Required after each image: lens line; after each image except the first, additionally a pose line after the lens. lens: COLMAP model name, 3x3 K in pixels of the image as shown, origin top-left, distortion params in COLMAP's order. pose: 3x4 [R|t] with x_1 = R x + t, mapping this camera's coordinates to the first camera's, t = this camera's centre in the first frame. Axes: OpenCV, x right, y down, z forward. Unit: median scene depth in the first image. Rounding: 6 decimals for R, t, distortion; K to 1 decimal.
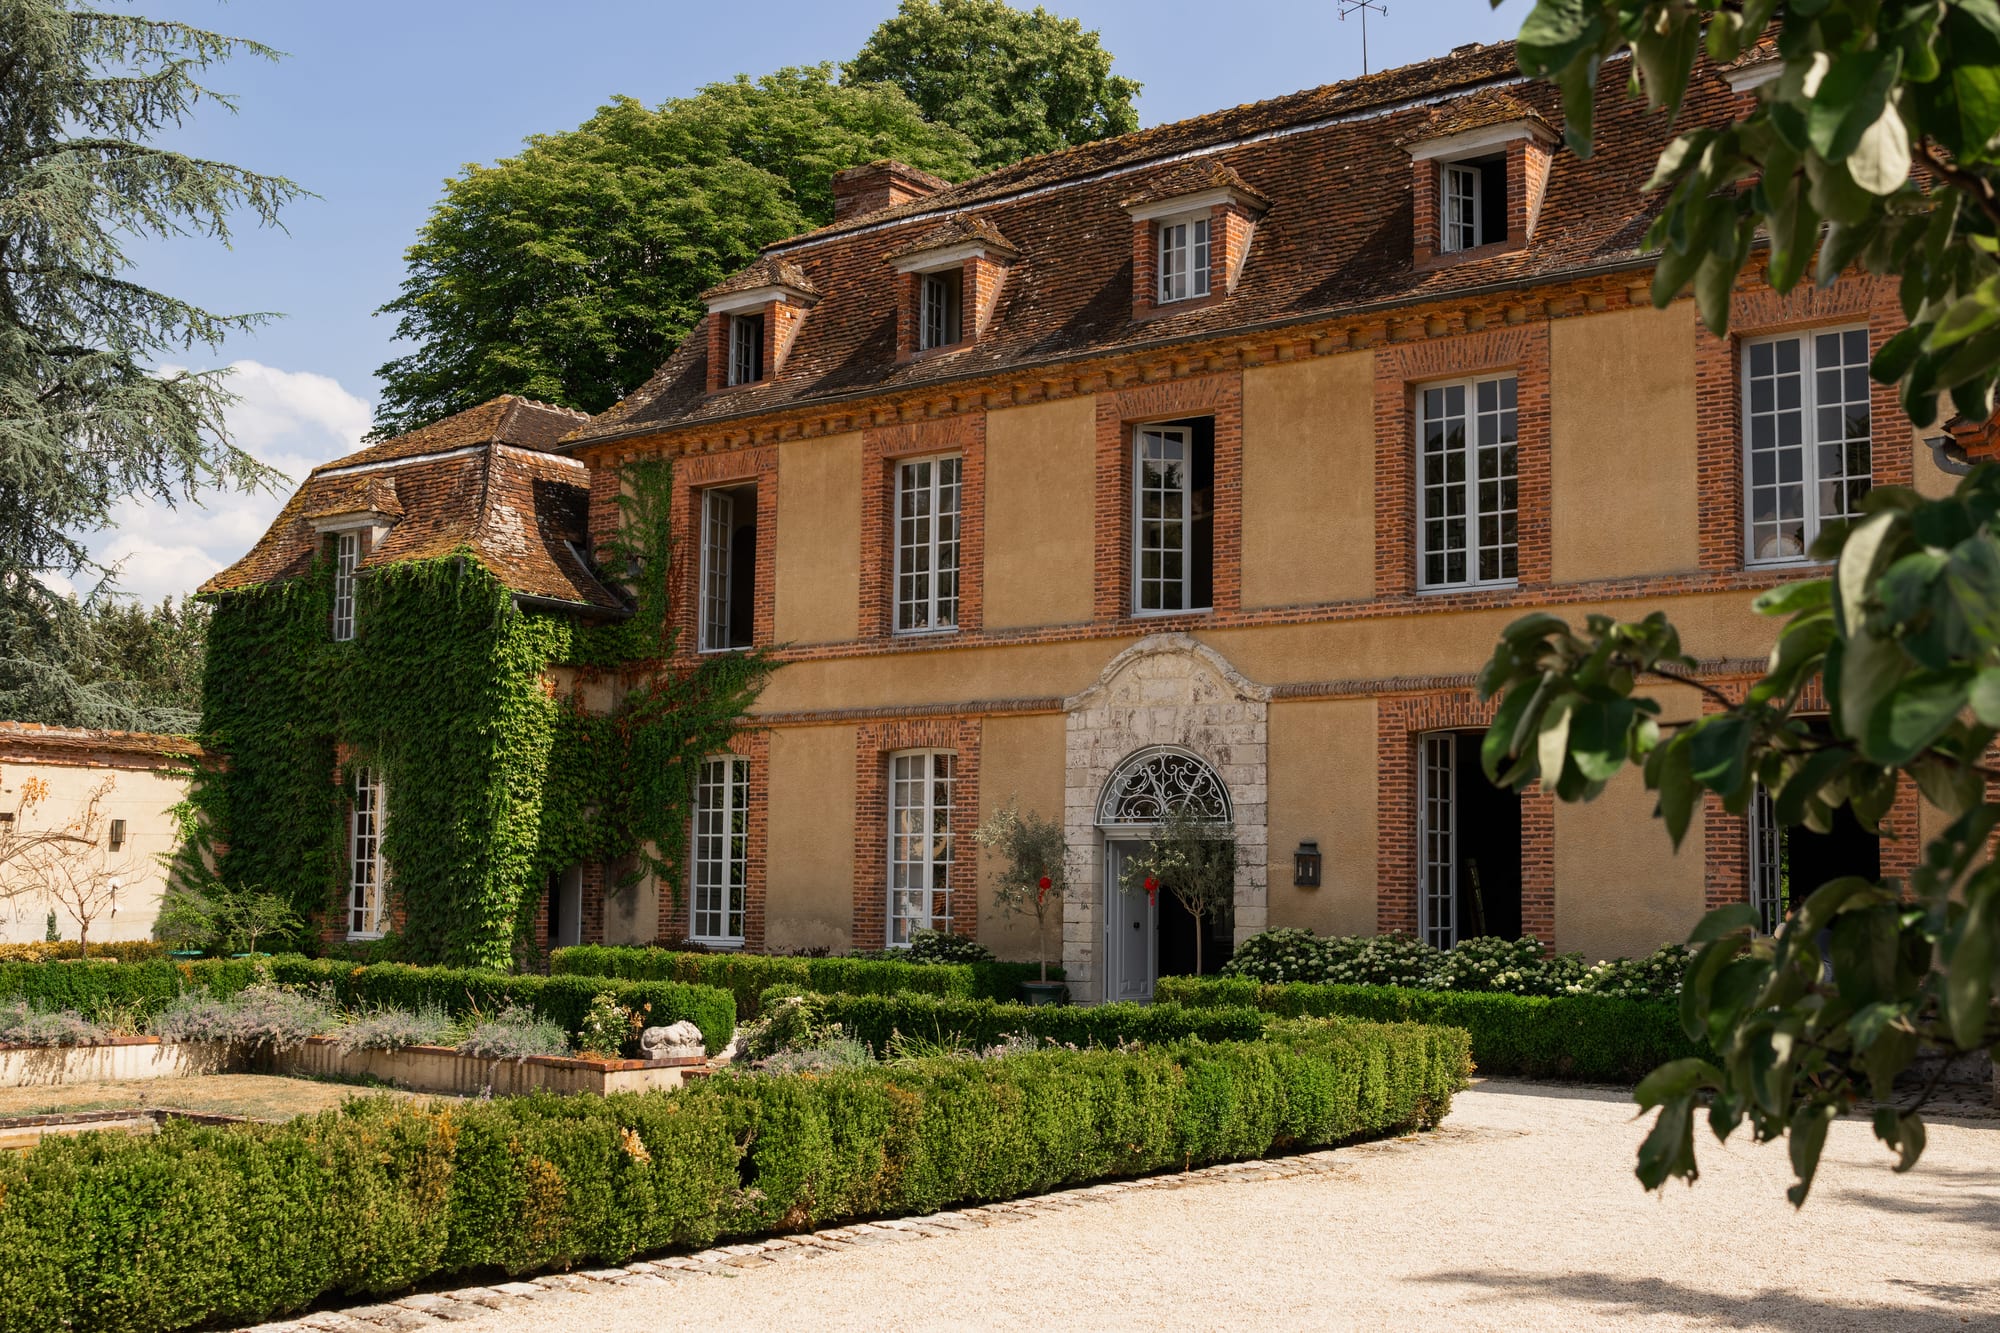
lens RADIAL K [[2194.3, 0, 1000.0], [0, 2194.3, 666.5], [0, 0, 1]] dist [0.002782, 0.005425]
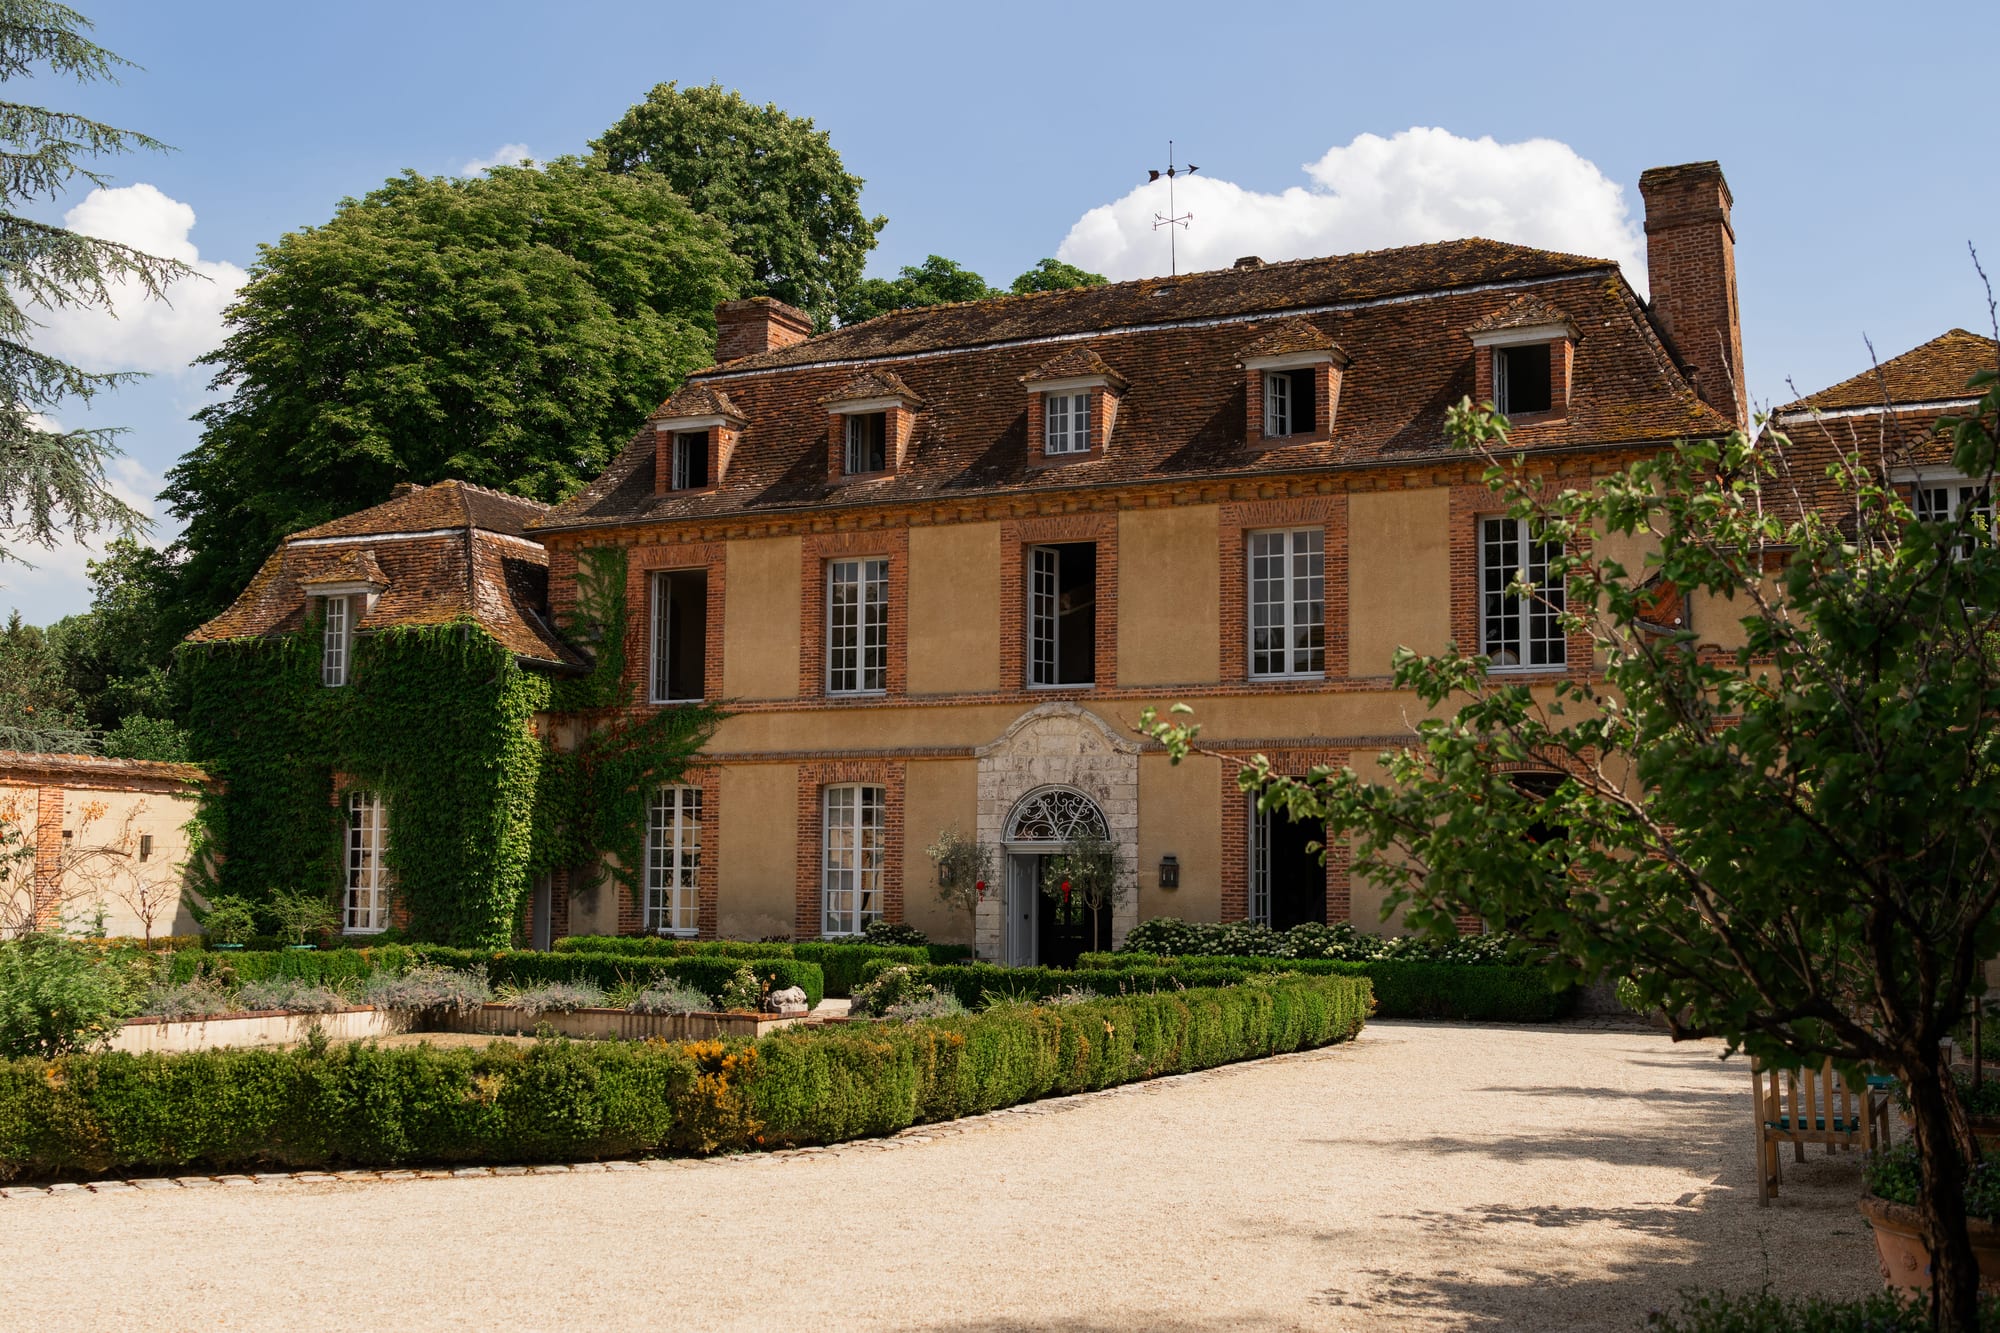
lens RADIAL K [[2194.3, 0, 1000.0], [0, 2194.3, 666.5], [0, 0, 1]] dist [0.002782, 0.005425]
pose [[0.978769, 0.014745, 0.204437, -0.213119], [-0.015607, 0.999875, 0.002602, -0.035826], [-0.204373, -0.005737, 0.978876, -0.290796]]
